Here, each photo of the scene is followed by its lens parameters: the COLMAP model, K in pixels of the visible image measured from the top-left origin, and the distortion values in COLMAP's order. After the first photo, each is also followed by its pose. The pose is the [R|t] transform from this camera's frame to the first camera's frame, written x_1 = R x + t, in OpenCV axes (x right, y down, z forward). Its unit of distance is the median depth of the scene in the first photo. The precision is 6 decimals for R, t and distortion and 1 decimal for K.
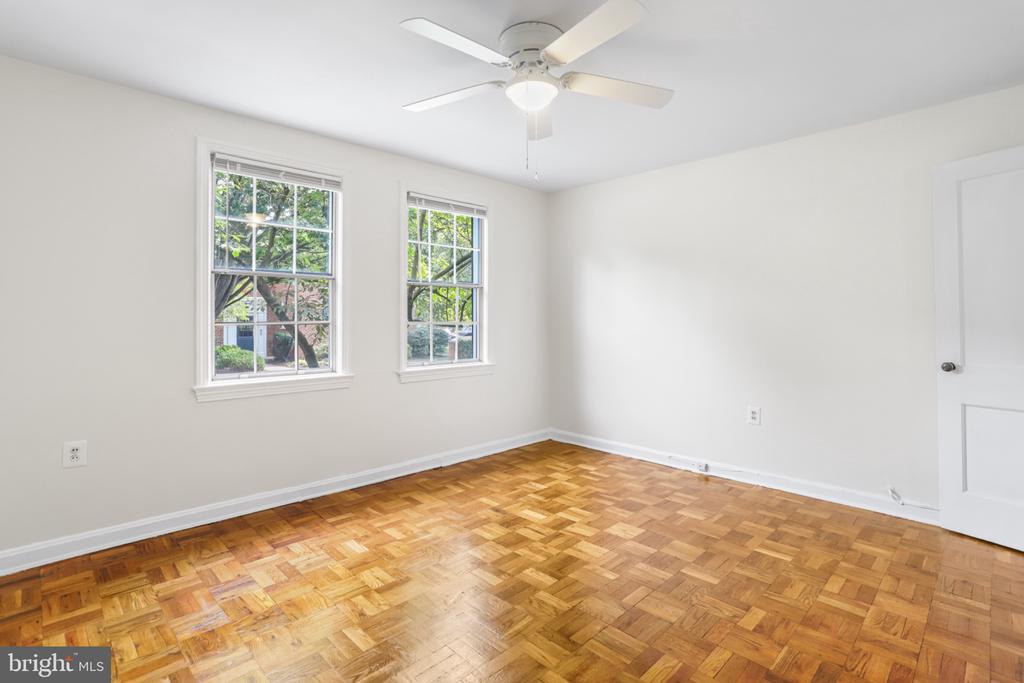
lens RADIAL K [[507.0, 0, 508.8], [0, 507.0, 340.7], [0, 0, 1]] dist [-0.054466, 0.032958]
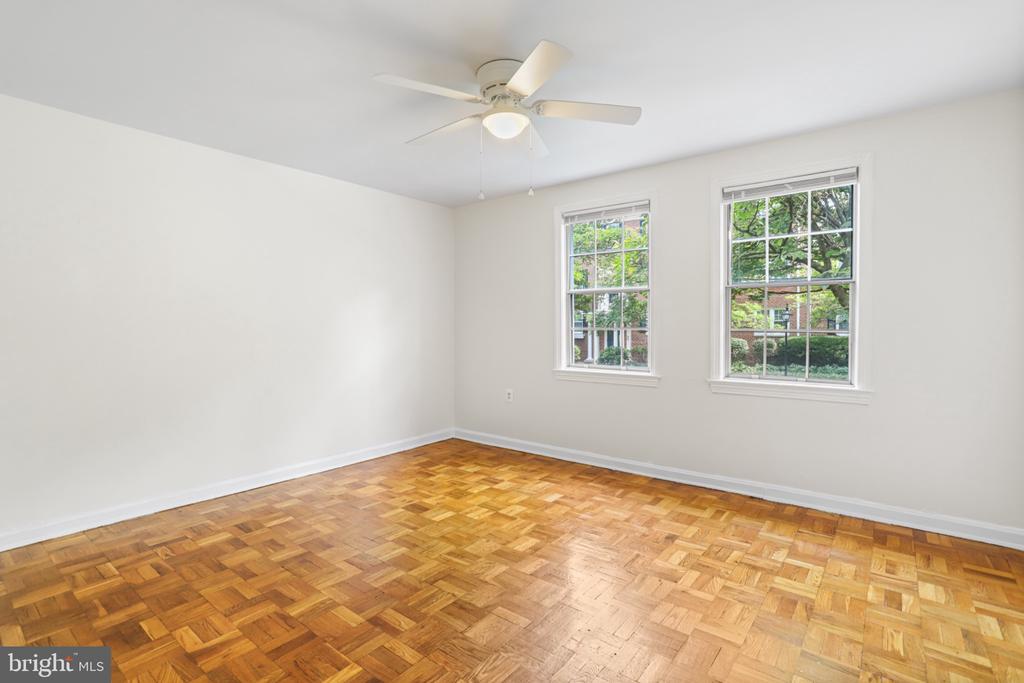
lens RADIAL K [[491.7, 0, 511.2], [0, 491.7, 337.8], [0, 0, 1]] dist [-0.054748, 0.031108]
pose [[0.123627, 0.025094, -0.992011, 0.801058], [-0.043830, 0.998843, 0.019805, -0.028005], [0.991360, 0.041031, 0.124584, 0.593989]]
